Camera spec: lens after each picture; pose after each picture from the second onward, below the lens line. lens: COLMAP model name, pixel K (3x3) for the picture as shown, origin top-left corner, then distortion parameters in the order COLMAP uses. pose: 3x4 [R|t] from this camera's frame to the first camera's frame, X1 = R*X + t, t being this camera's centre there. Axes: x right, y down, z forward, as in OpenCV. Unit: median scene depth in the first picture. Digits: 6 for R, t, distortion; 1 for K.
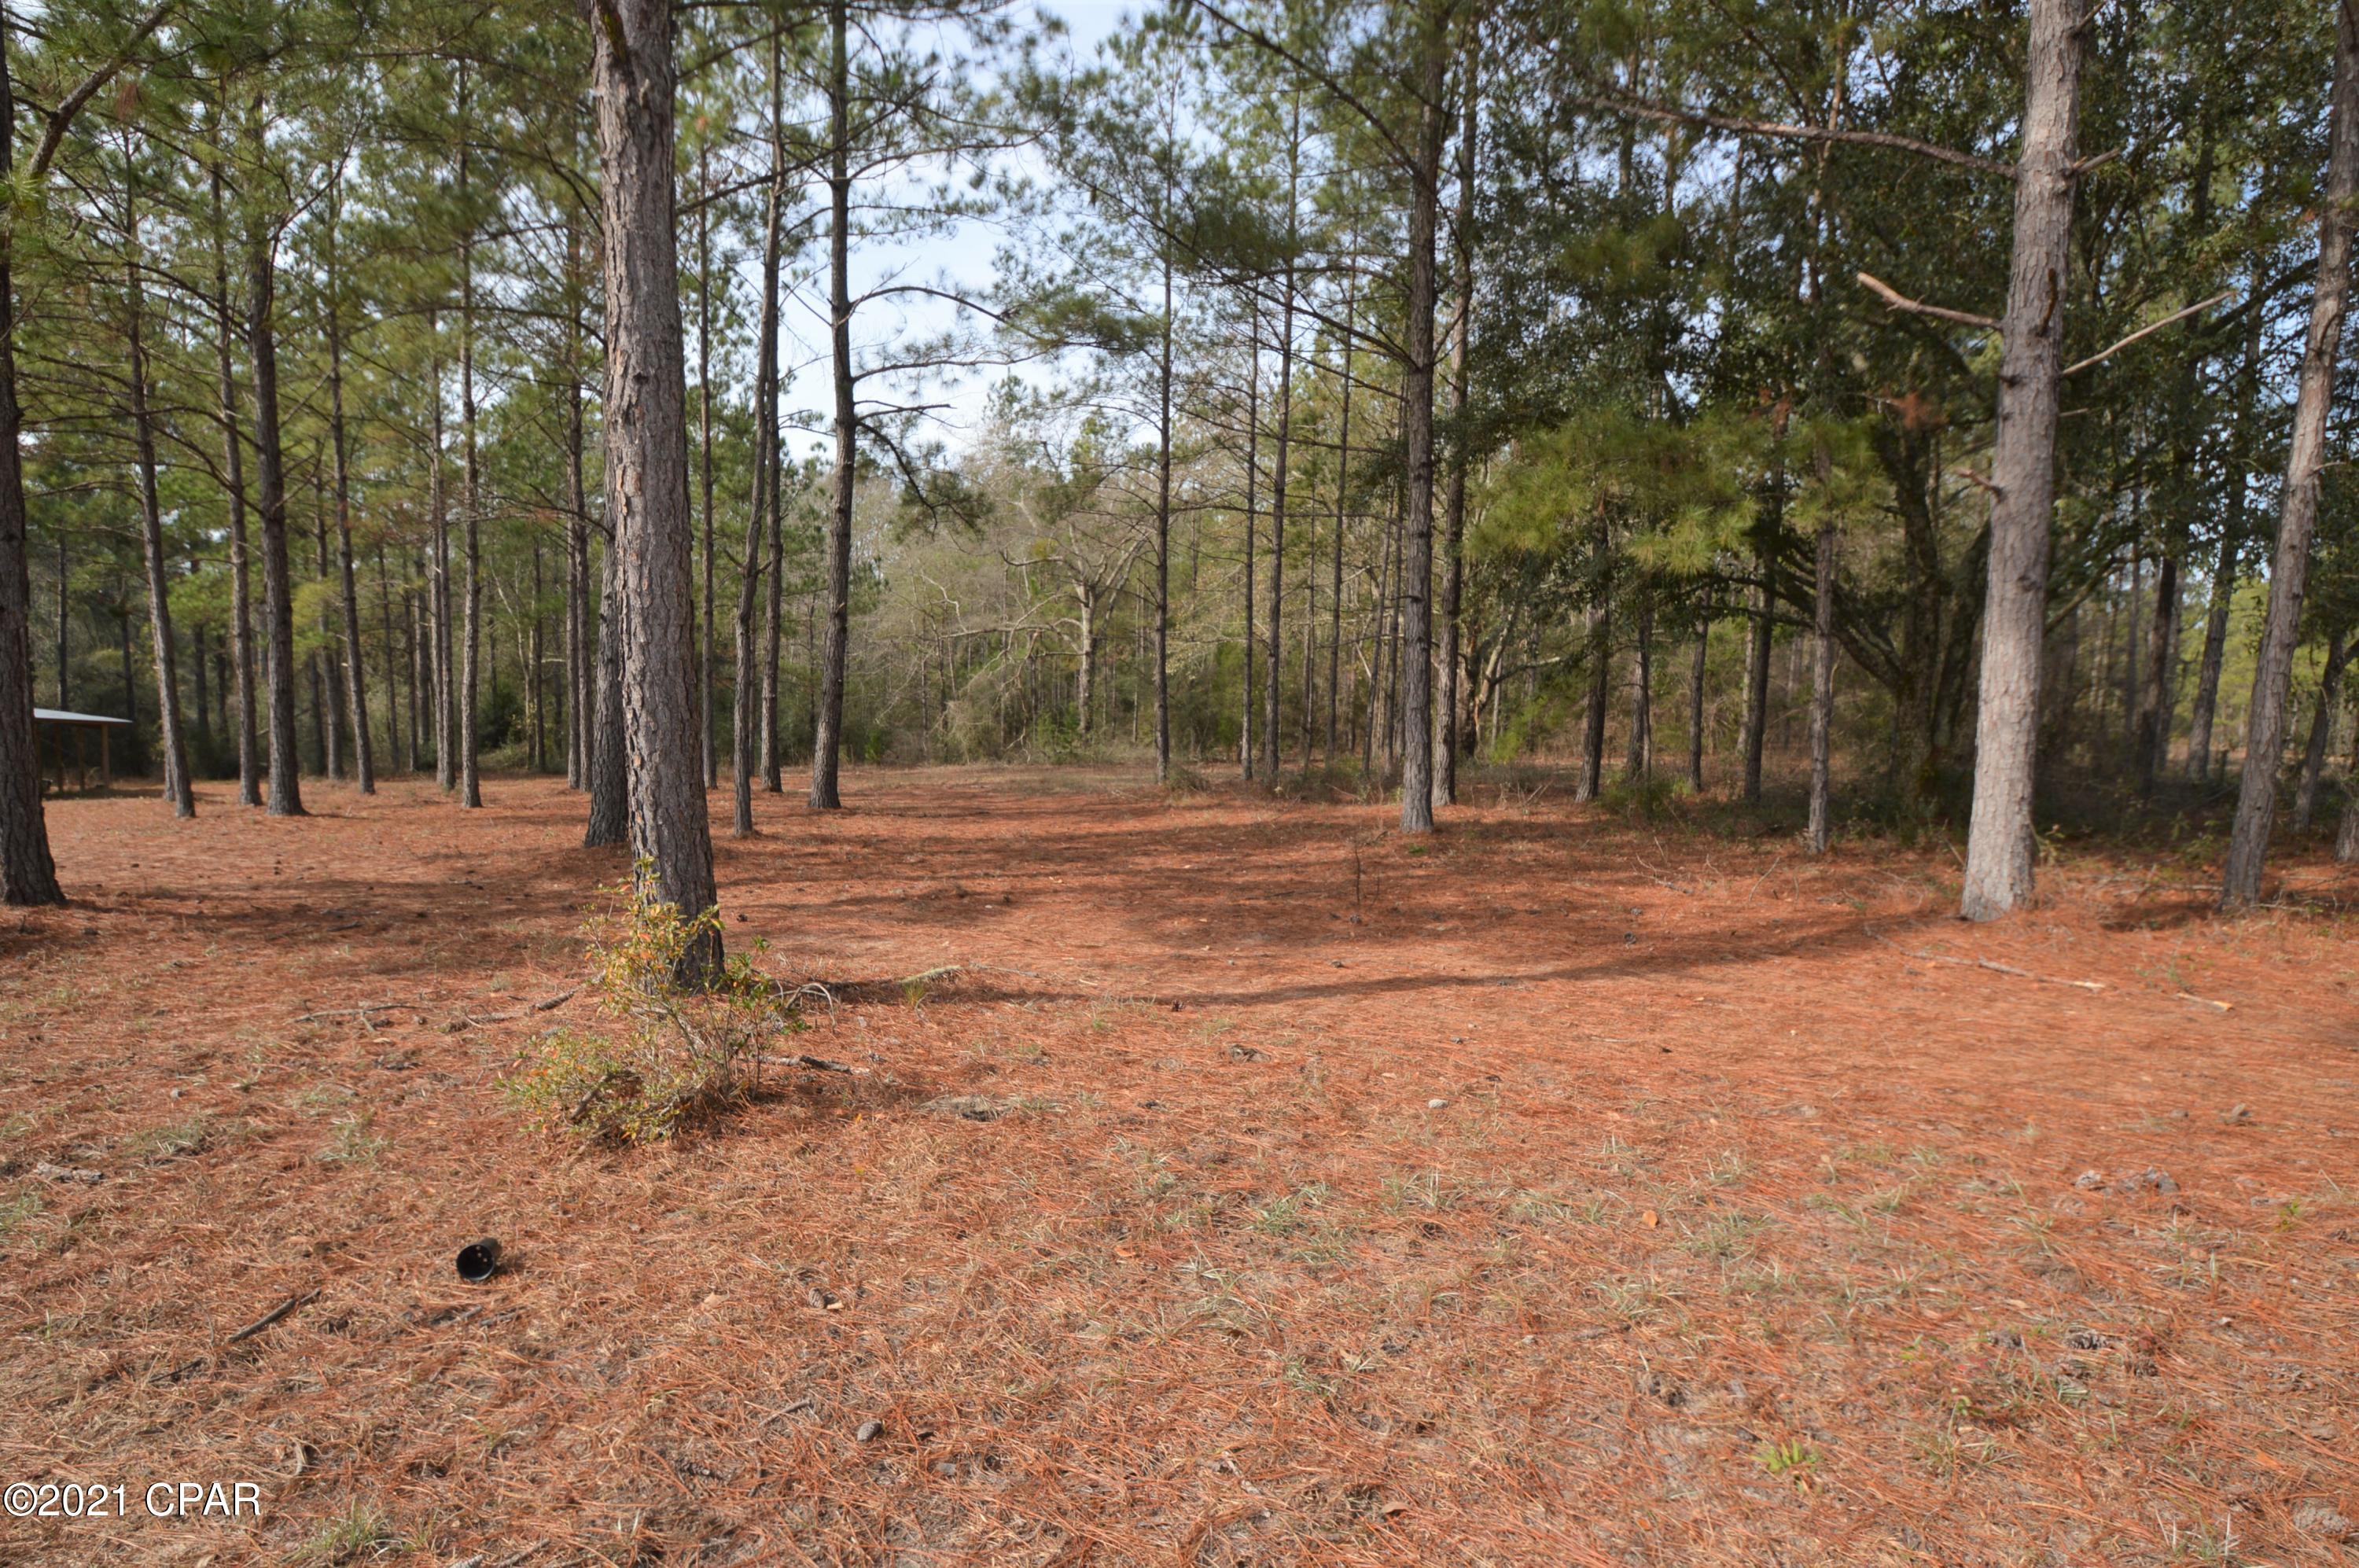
lens RADIAL K [[1200.6, 0, 1179.5], [0, 1200.6, 784.0], [0, 0, 1]] dist [0.018435, -0.015655]
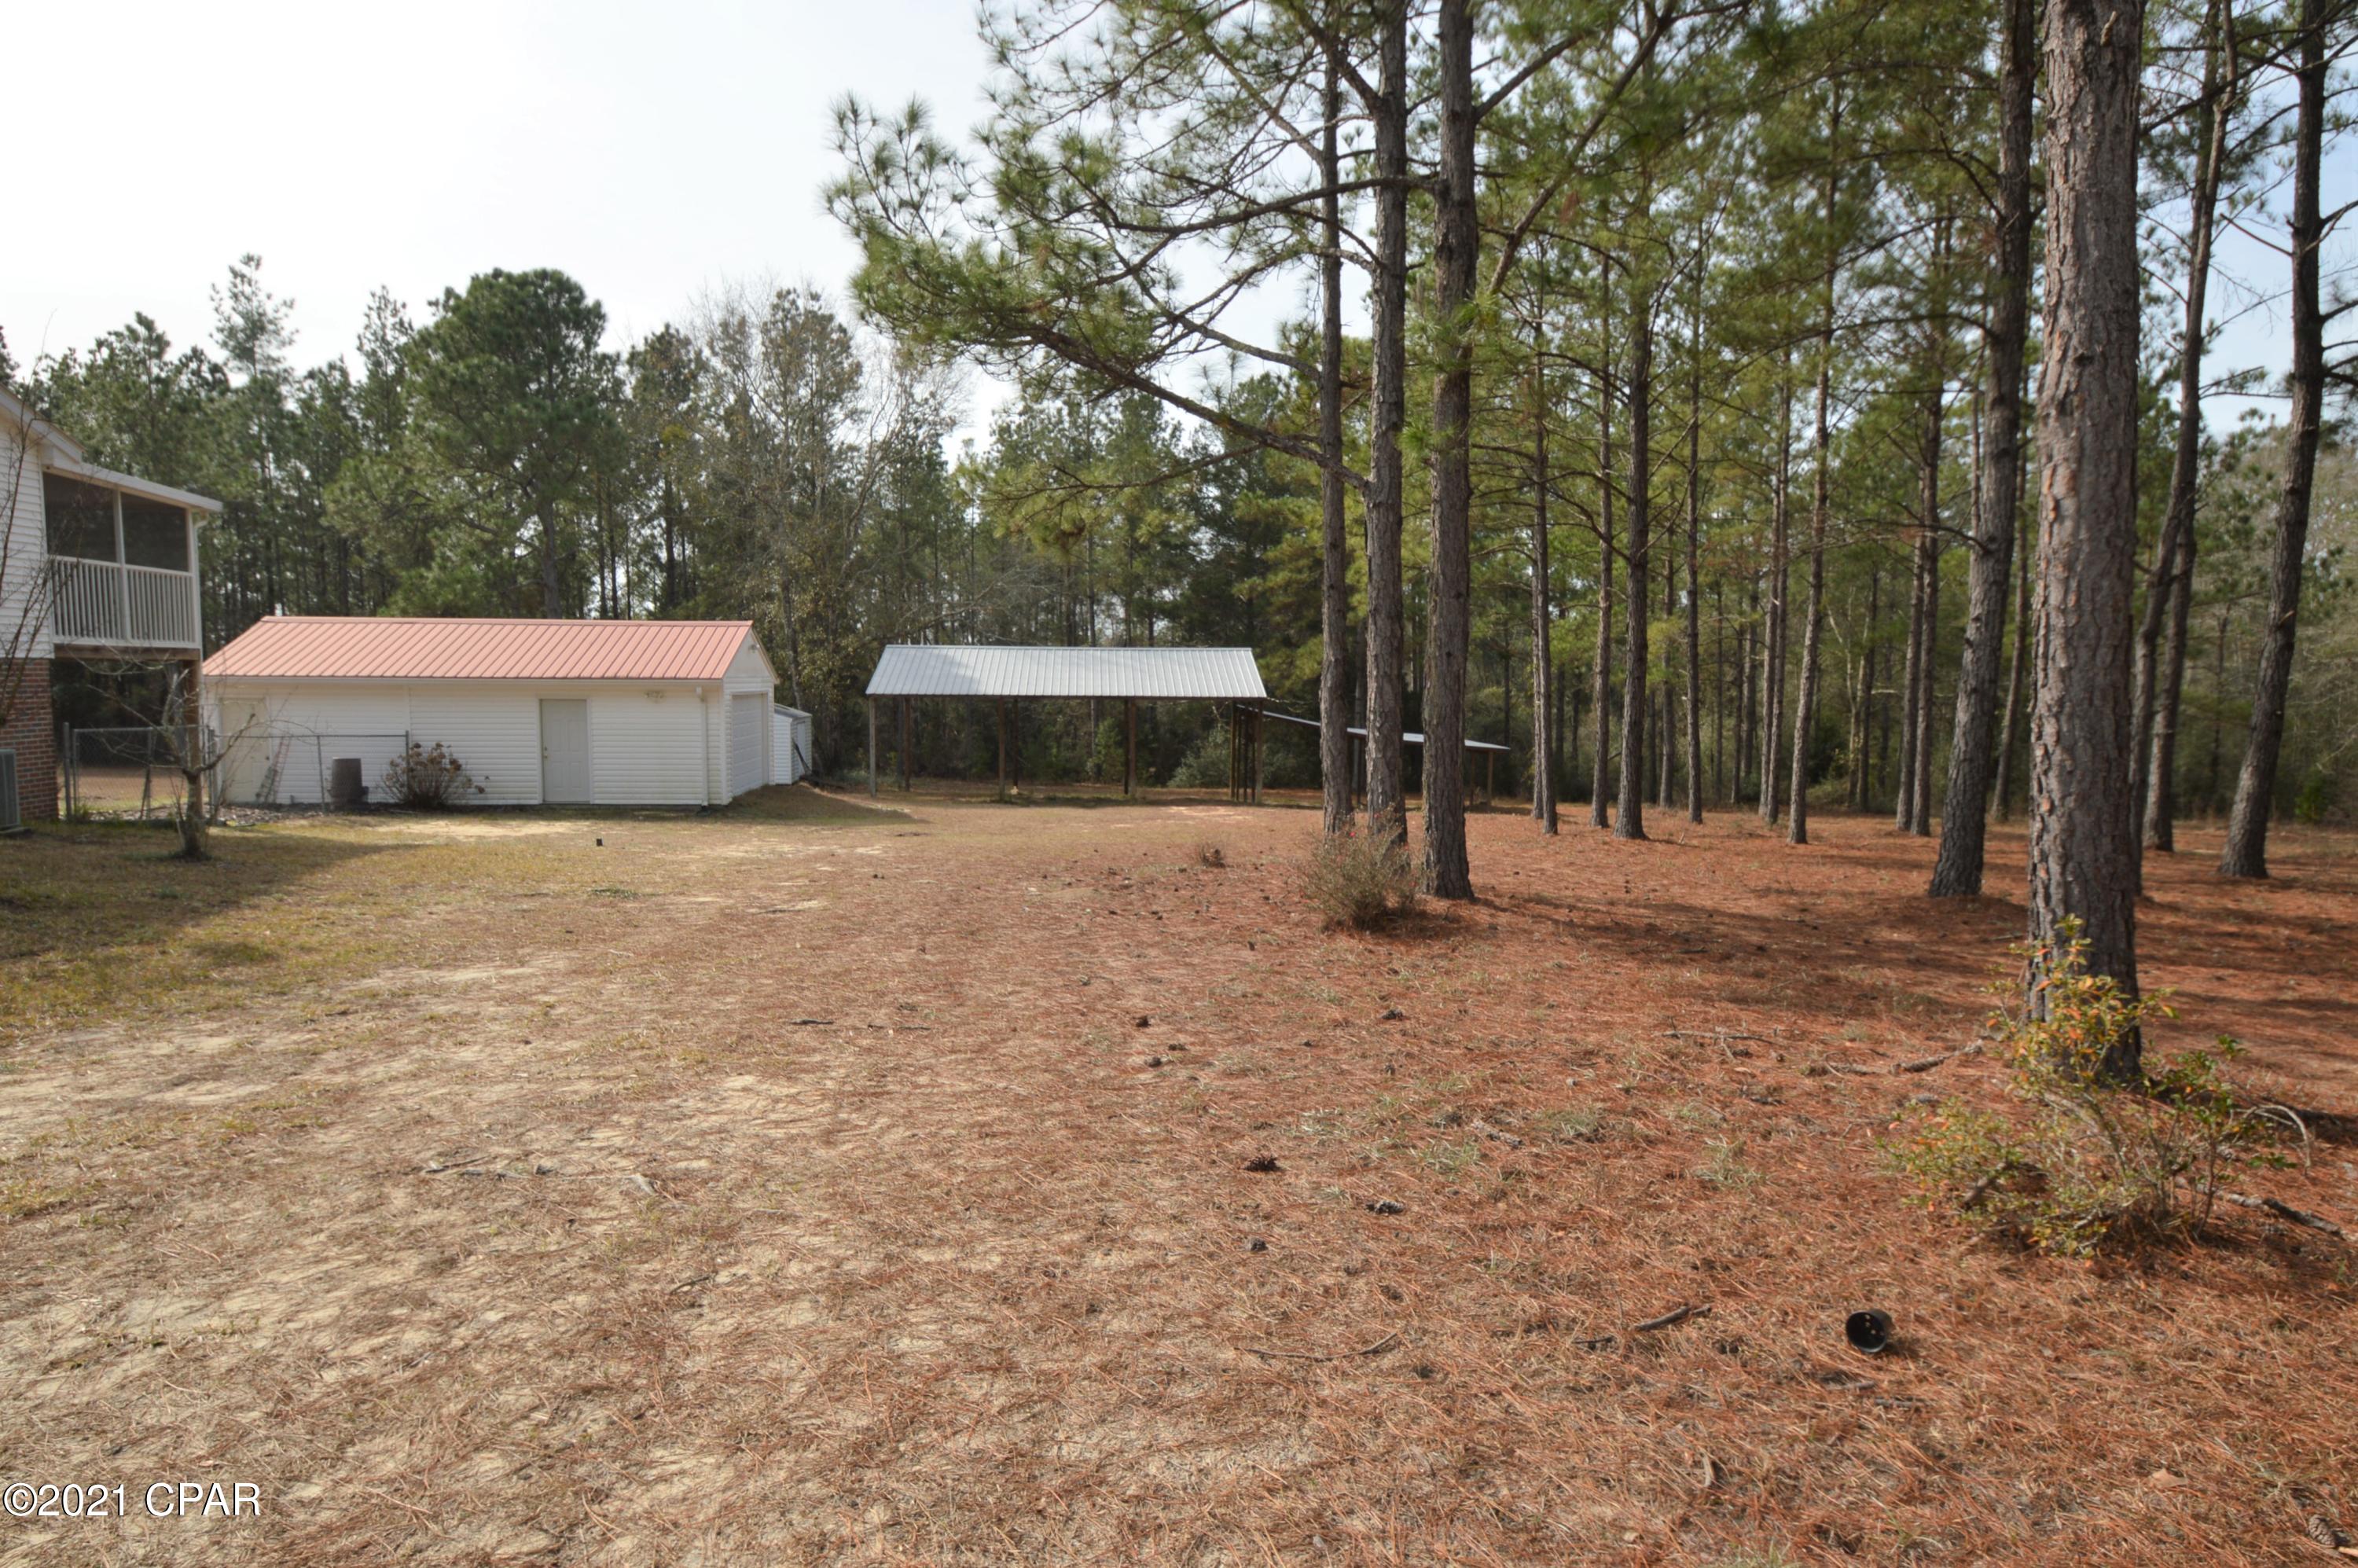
lens RADIAL K [[1228.2, 0, 1178.2], [0, 1228.2, 795.1], [0, 0, 1]] dist [0.018801, -0.014778]
pose [[0.699050, 0.045375, -0.713632, -0.253951], [-0.061916, 0.998077, 0.002810, 0.009684], [0.712387, 0.042221, 0.700516, -0.060521]]
